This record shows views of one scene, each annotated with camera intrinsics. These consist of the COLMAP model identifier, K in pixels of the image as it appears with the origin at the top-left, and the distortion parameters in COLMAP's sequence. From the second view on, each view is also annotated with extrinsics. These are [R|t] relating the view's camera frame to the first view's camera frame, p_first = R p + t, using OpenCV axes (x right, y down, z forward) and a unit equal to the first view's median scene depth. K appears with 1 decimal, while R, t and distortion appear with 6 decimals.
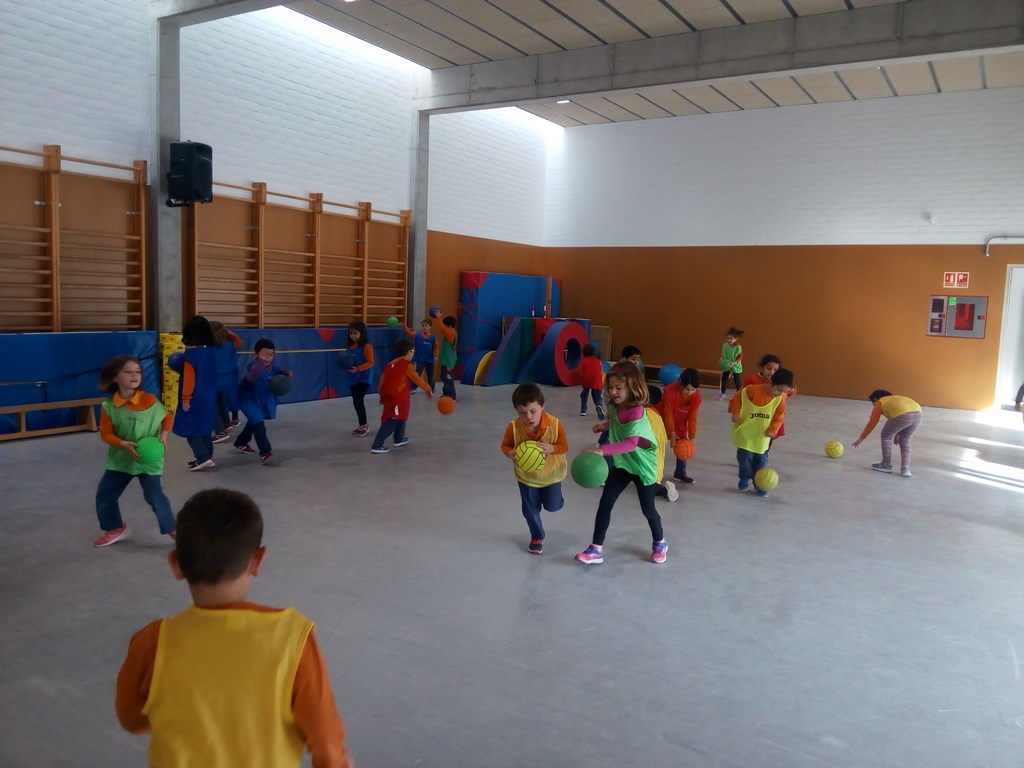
lens RADIAL K [[796.8, 0, 509.3], [0, 796.8, 375.2], [0, 0, 1]] dist [0.076033, -0.125508]
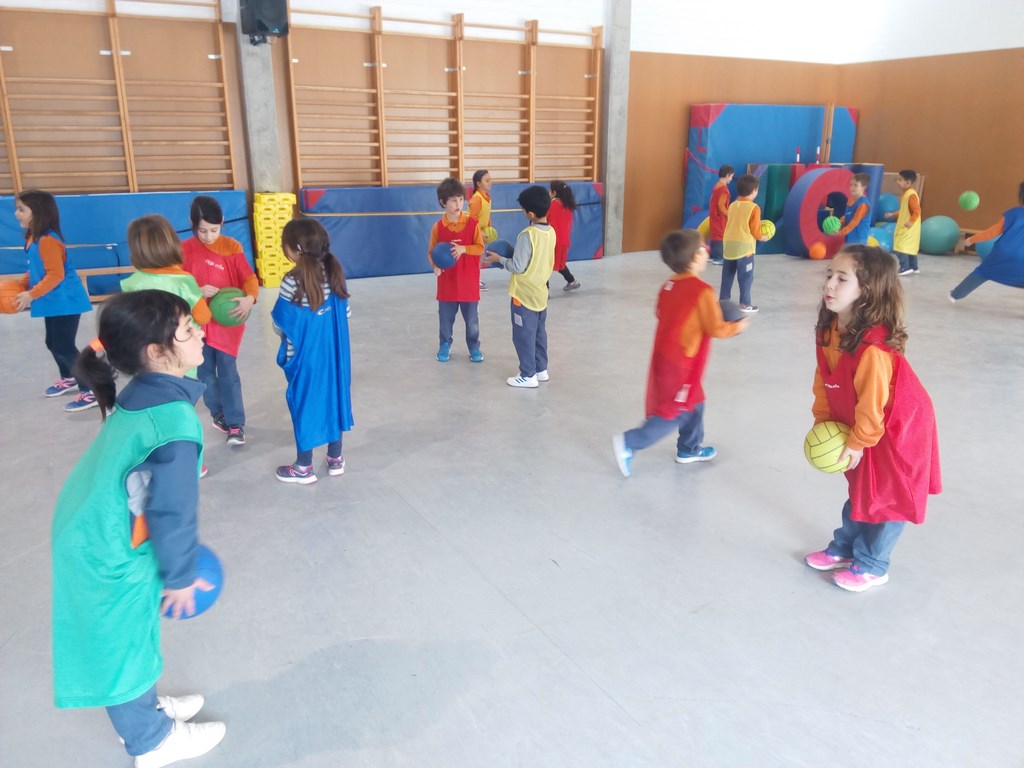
lens RADIAL K [[796.8, 0, 510.1], [0, 796.8, 387.3], [0, 0, 1]] dist [0.076033, -0.125508]
pose [[0.879370, 0.102501, -0.464975, 0.211895], [-0.012474, 0.981178, 0.192703, -0.011437], [0.475976, -0.163657, 0.864097, 0.236154]]
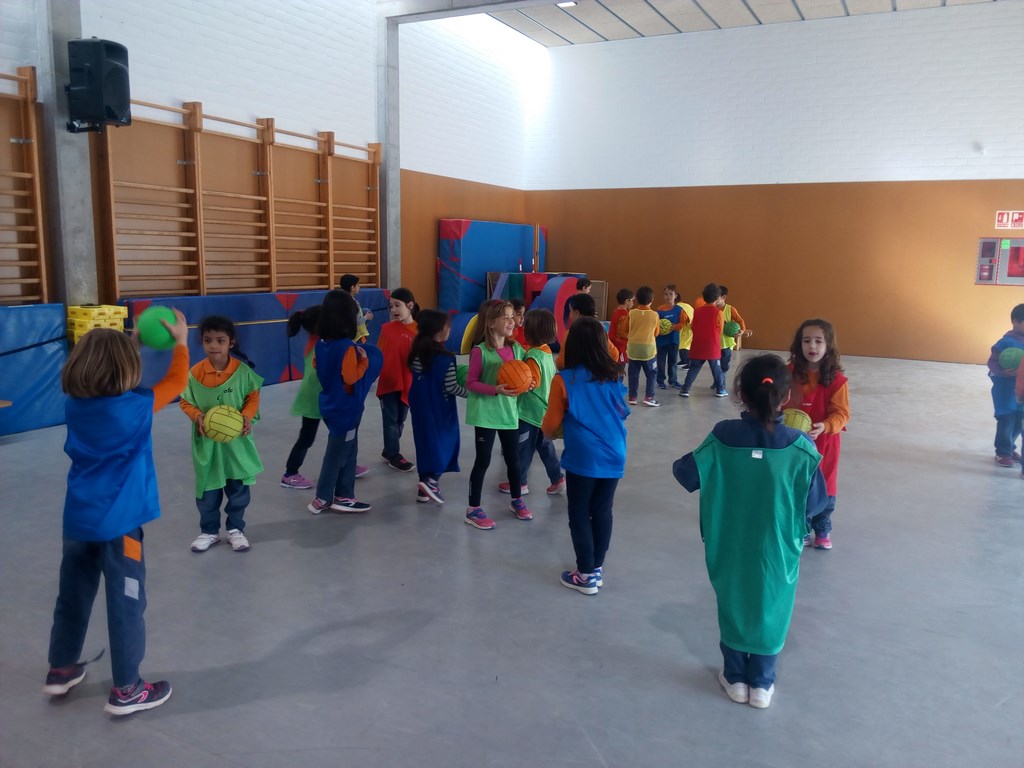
lens RADIAL K [[796.8, 0, 512.8], [0, 796.8, 382.6], [0, 0, 1]] dist [0.076033, -0.125508]
pose [[0.996043, -0.032601, 0.082672, -0.069198], [0.026992, 0.997314, 0.068083, -0.016312], [-0.084670, -0.065582, 0.994248, 0.171803]]
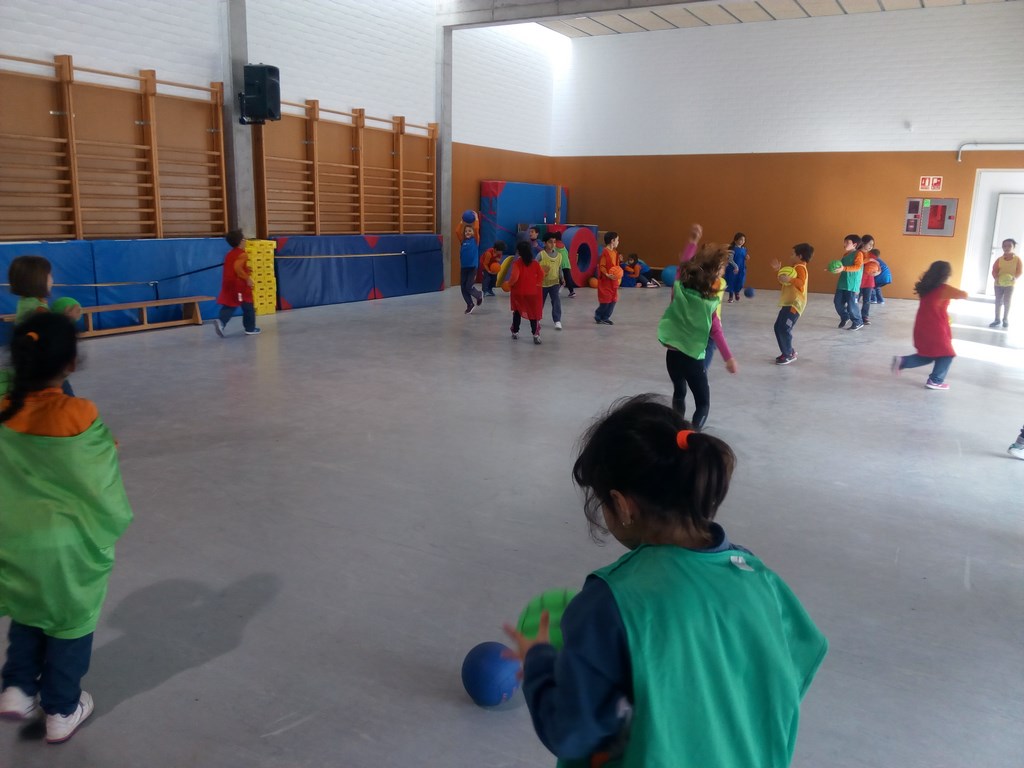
lens RADIAL K [[796.8, 0, 510.1], [0, 796.8, 381.4], [0, 0, 1]] dist [0.076033, -0.125508]
pose [[0.999349, -0.018749, 0.030837, -0.070190], [0.015016, 0.993004, 0.117119, 0.015174], [-0.032817, -0.116580, 0.992639, -0.125355]]
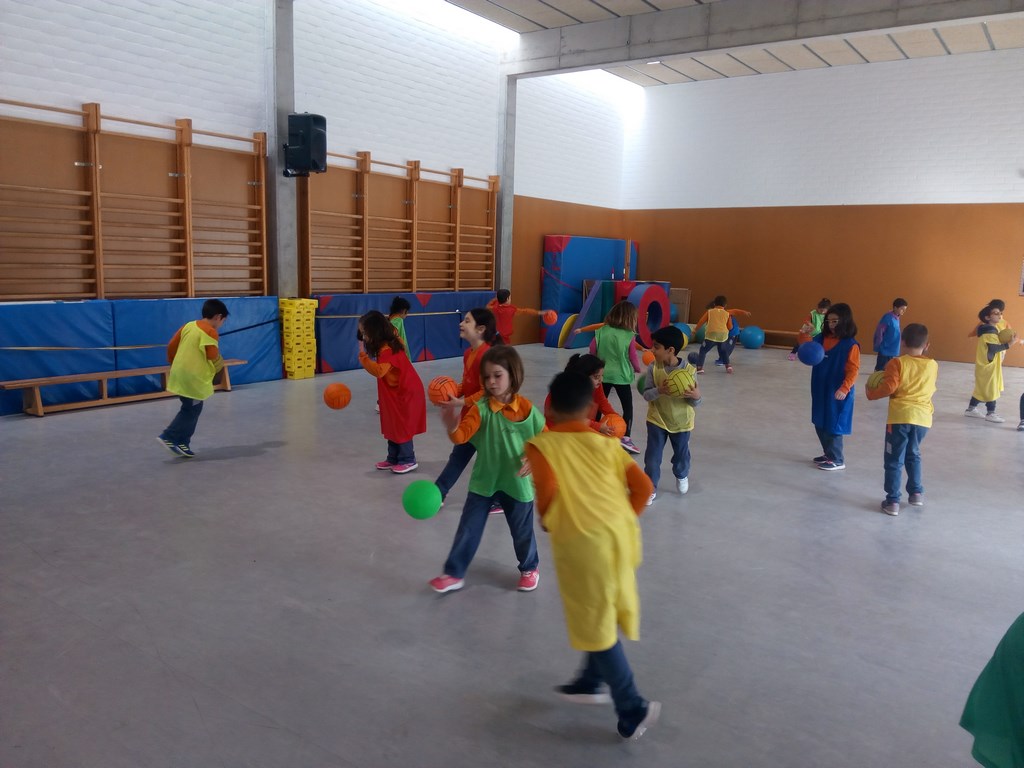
lens RADIAL K [[796.8, 0, 508.7], [0, 796.8, 379.8], [0, 0, 1]] dist [0.076033, -0.125508]
pose [[0.998321, -0.000018, -0.057926, -0.055381], [0.003001, 0.998673, 0.051419, 0.001255], [0.057848, -0.051506, 0.996996, -0.030082]]
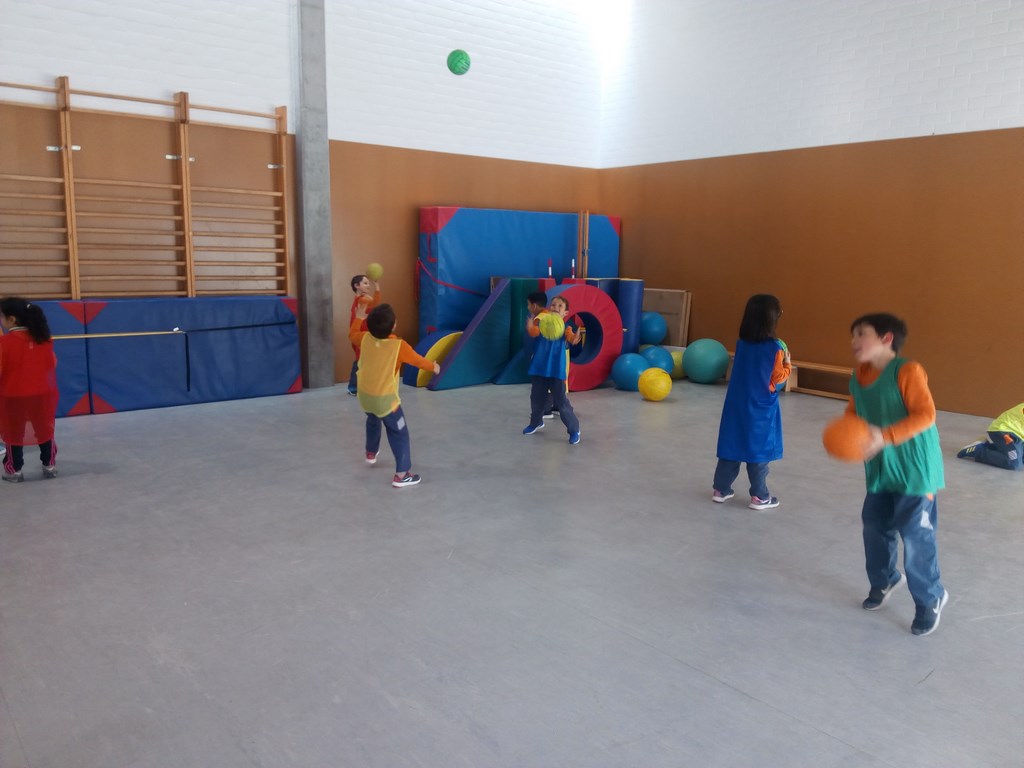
lens RADIAL K [[796.8, 0, 512.0], [0, 796.8, 379.4], [0, 0, 1]] dist [0.076033, -0.125508]
pose [[0.948174, 0.027607, -0.316550, 0.262945], [-0.010333, 0.998371, 0.056121, -0.033996], [0.317583, -0.049942, 0.946914, 0.485270]]
